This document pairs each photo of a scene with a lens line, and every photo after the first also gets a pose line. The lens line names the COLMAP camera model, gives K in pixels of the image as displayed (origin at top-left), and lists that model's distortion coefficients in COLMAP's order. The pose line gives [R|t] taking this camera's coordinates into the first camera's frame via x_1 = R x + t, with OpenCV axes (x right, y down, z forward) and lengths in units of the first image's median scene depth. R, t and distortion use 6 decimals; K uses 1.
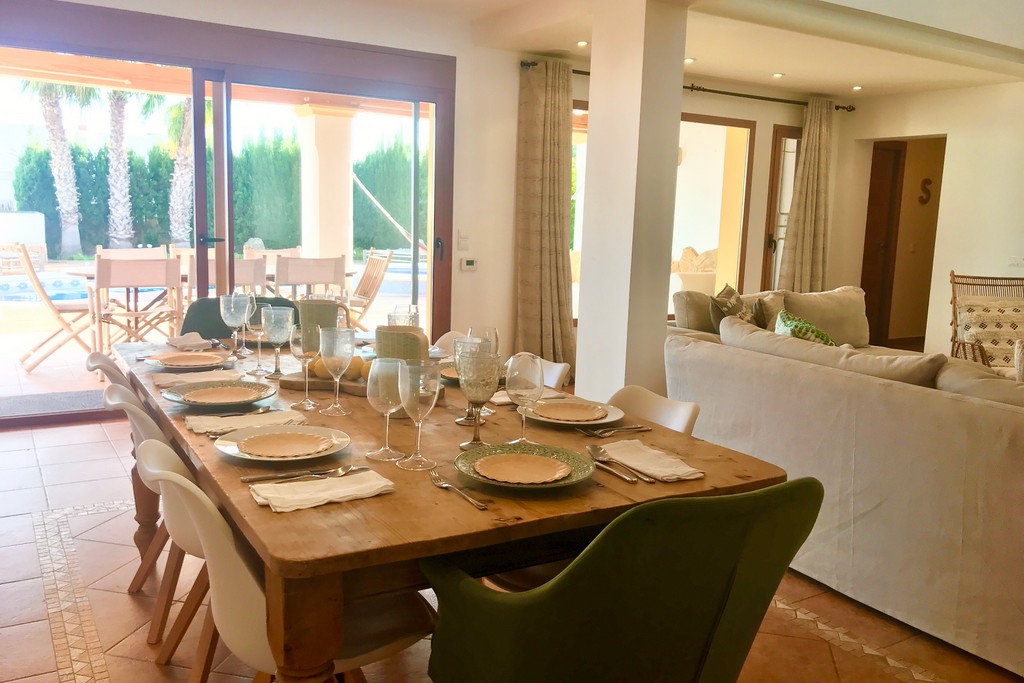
lens RADIAL K [[853.6, 0, 511.2], [0, 853.6, 340.7], [0, 0, 1]] dist [0.044231, -0.027256]
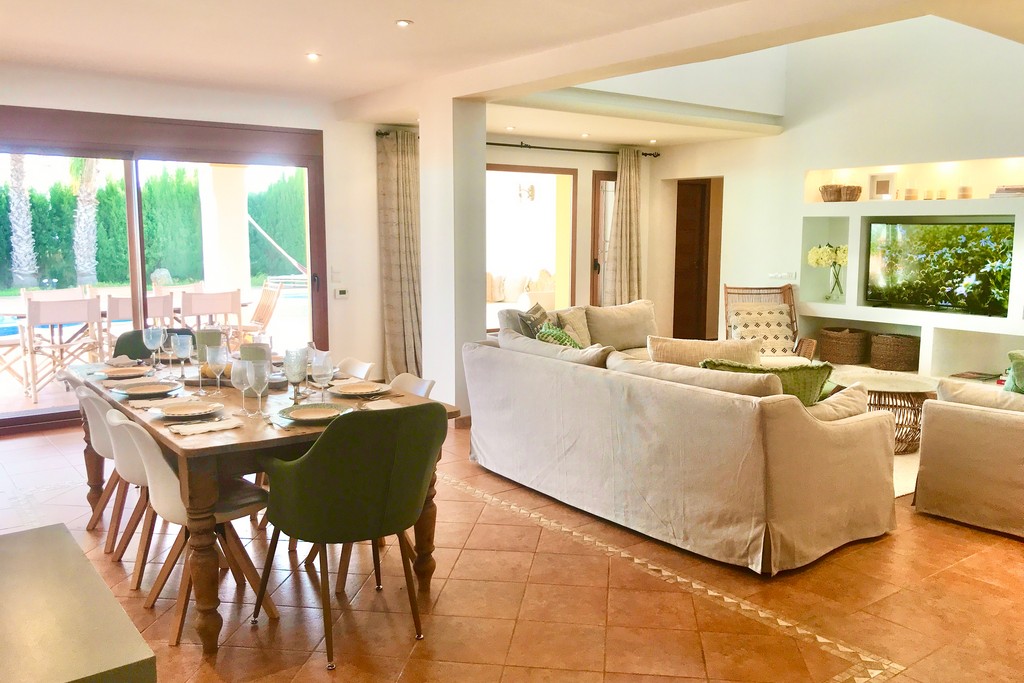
lens RADIAL K [[853.6, 0, 513.6], [0, 853.6, 343.2], [0, 0, 1]] dist [0.044231, -0.027256]
pose [[0.994391, -0.044368, 0.096007, 0.074179], [0.045754, 0.998877, -0.012284, 0.008988], [-0.095354, 0.016607, 0.995305, -0.256203]]
